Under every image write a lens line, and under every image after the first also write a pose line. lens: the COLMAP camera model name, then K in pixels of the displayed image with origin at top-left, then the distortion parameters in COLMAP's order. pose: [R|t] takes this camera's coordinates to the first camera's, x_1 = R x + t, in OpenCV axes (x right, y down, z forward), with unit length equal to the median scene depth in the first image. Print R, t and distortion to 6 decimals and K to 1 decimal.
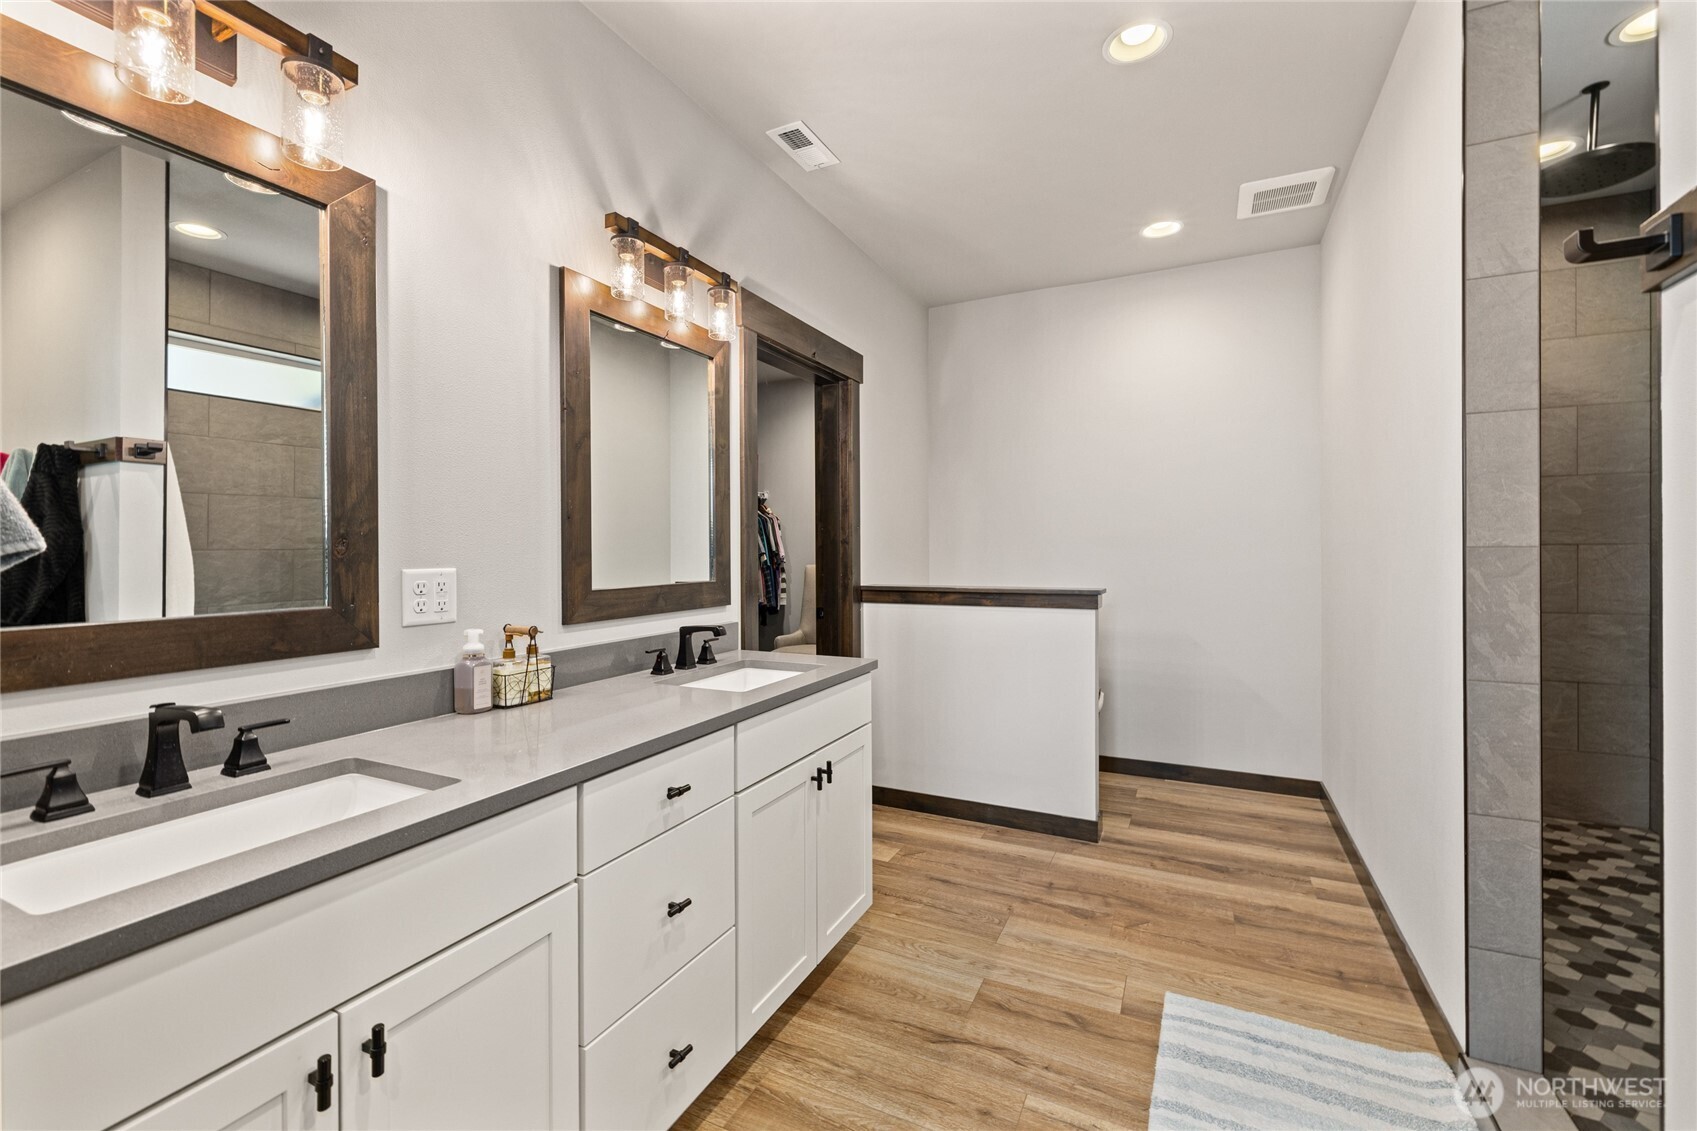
lens RADIAL K [[747.6, 0, 841.3], [0, 747.6, 550.3], [0, 0, 1]] dist [0.002482, 0.000435]
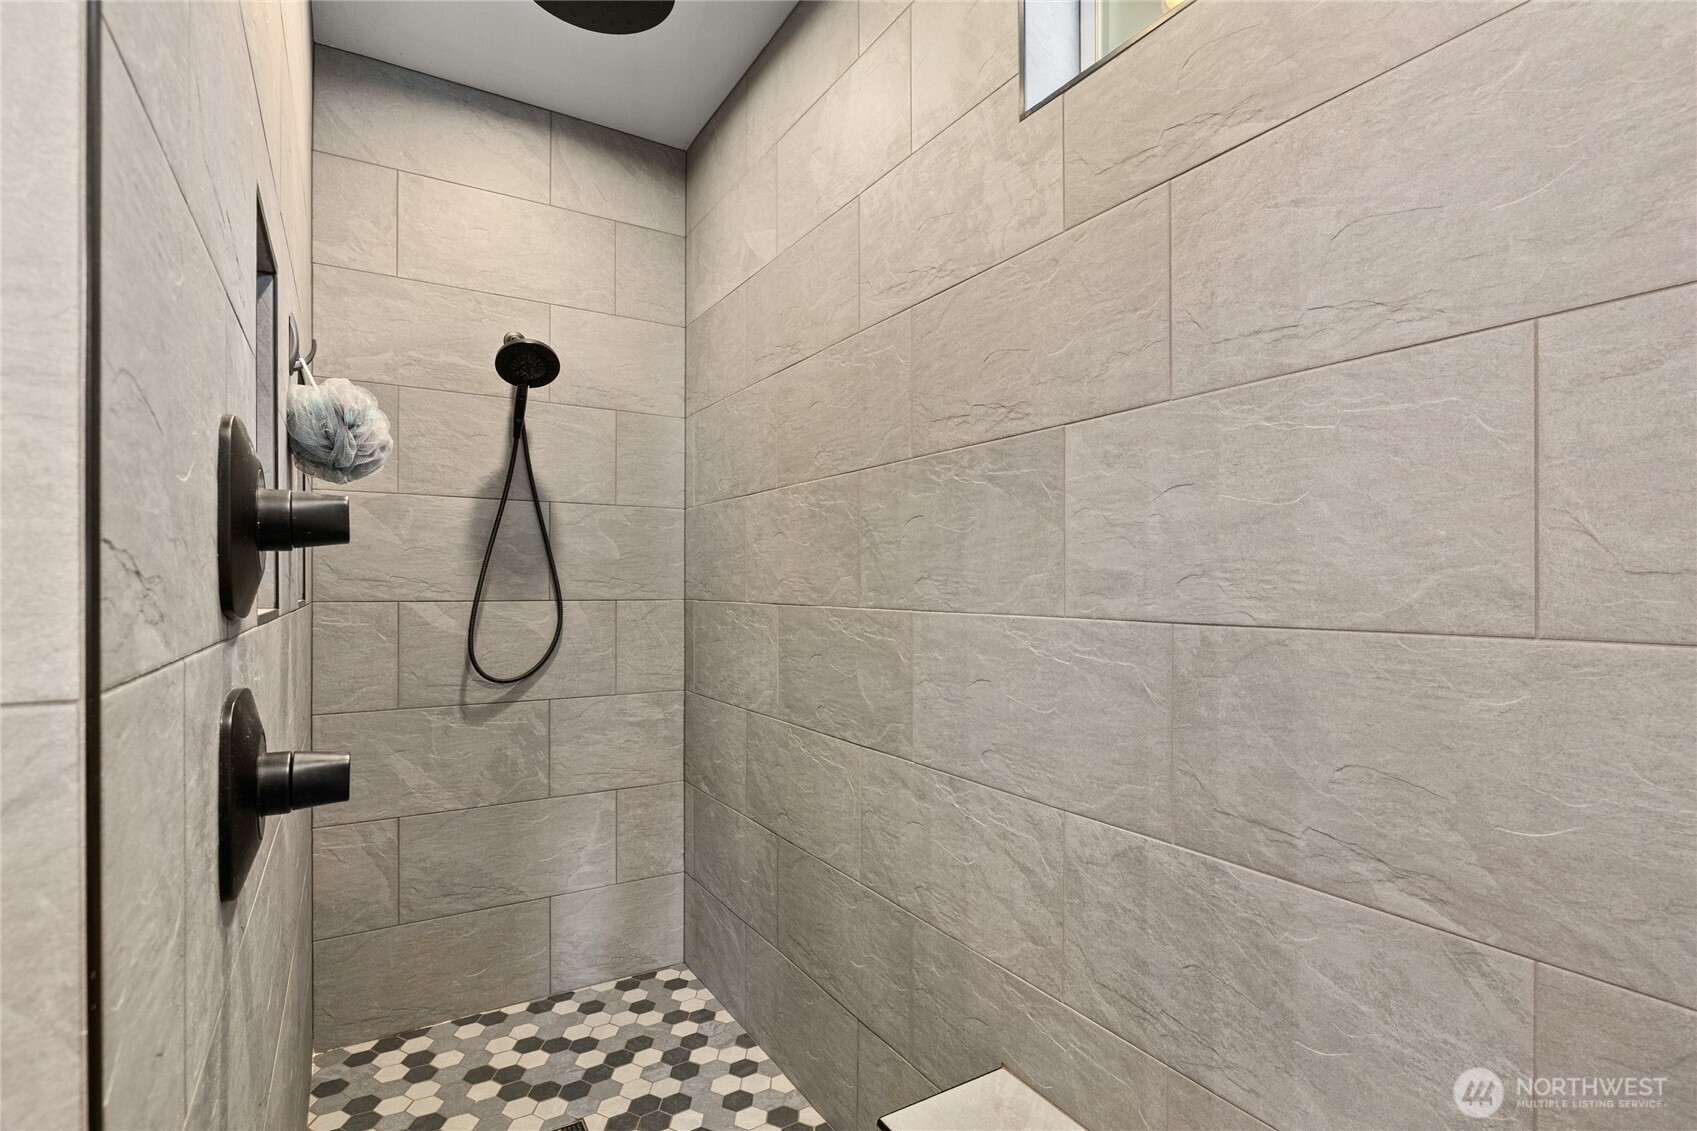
lens RADIAL K [[814.3, 0, 849.6], [0, 814.3, 574.8], [0, 0, 1]] dist [-0.000140, 0.000005]
pose [[0.552012, 0.010484, 0.833770, 0.451381], [-0.000328, 0.999924, -0.012356, -0.022886], [-0.833836, 0.006547, 0.551974, 0.376674]]
